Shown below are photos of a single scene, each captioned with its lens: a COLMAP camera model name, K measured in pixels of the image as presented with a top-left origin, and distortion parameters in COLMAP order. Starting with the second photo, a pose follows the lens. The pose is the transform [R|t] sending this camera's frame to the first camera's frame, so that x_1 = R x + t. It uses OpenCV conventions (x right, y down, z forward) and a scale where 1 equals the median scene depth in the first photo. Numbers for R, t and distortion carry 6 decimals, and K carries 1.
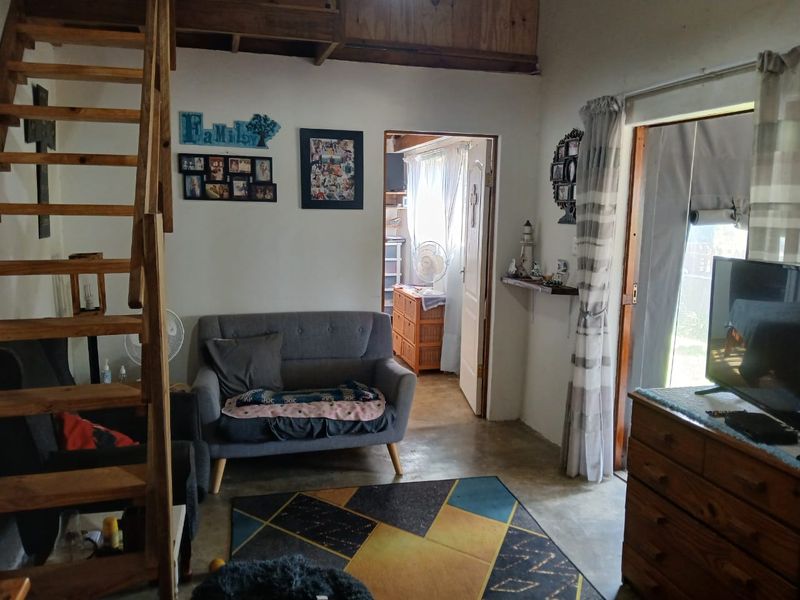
lens RADIAL K [[673.3, 0, 400.0], [0, 673.3, 300.0], [0, 0, 1]] dist [-0.001084, -0.000100]
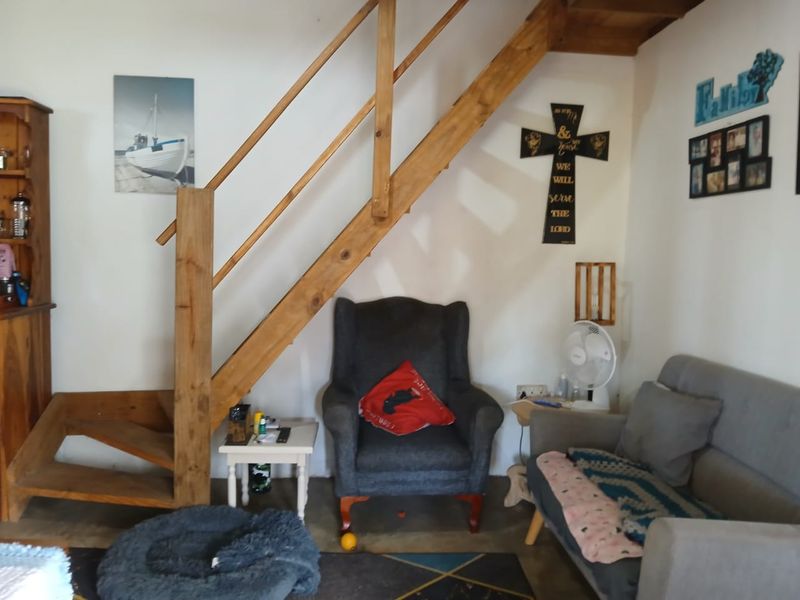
lens RADIAL K [[673.3, 0, 400.0], [0, 673.3, 300.0], [0, 0, 1]] dist [-0.001084, -0.000100]
pose [[-0.216998, 0.040104, -0.975348, 0.492668], [-0.163831, 0.983487, 0.076889, -0.040406], [0.962326, 0.176477, -0.206844, 0.851611]]
